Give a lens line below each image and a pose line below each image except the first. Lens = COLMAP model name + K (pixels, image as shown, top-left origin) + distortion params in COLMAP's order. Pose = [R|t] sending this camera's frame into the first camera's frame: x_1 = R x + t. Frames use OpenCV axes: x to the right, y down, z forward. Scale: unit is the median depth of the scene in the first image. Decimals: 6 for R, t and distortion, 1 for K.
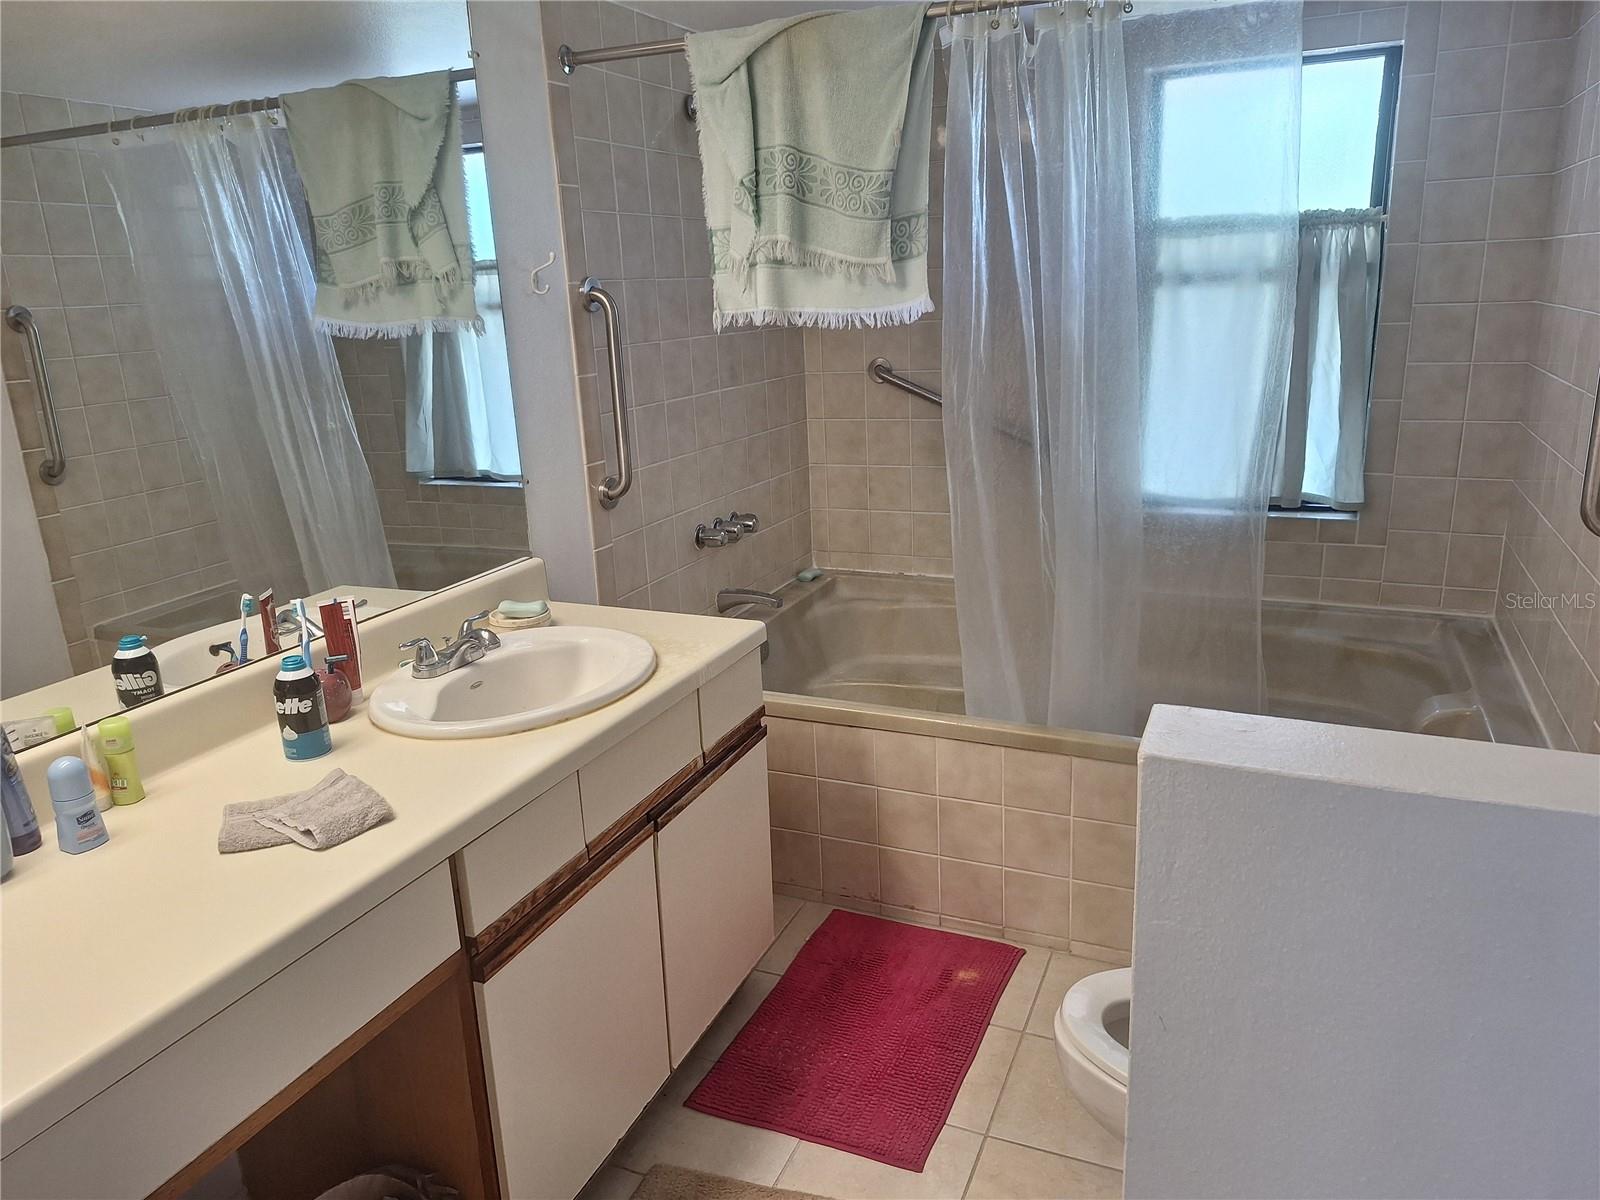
lens RADIAL K [[1111.7, 0, 789.9], [0, 1111.7, 627.7], [0, 0, 1]] dist [0.100731, -0.126354]
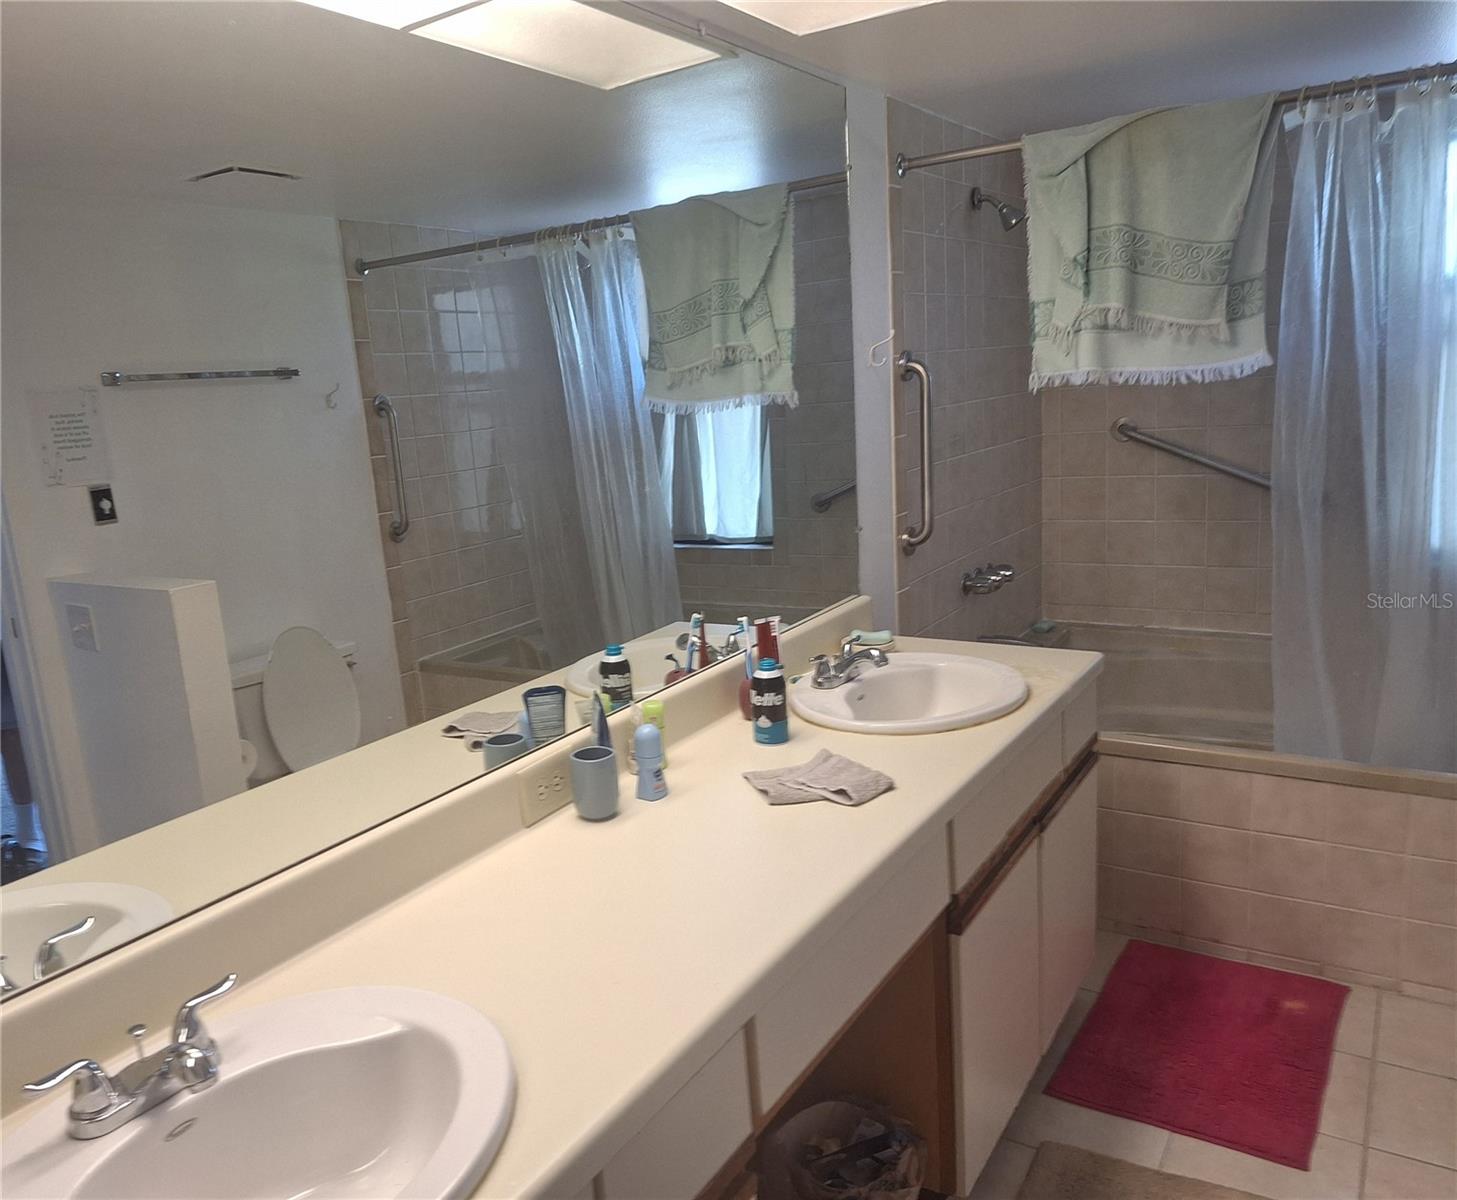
lens RADIAL K [[1109.9, 0, 623.4], [0, 1109.9, 634.4], [0, 0, 1]] dist [0.094573, -0.105165]
pose [[0.982208, 0.013800, -0.187290, -0.261906], [-0.026252, 0.997594, -0.064165, 0.056751], [0.185953, 0.067940, 0.980207, -0.150080]]
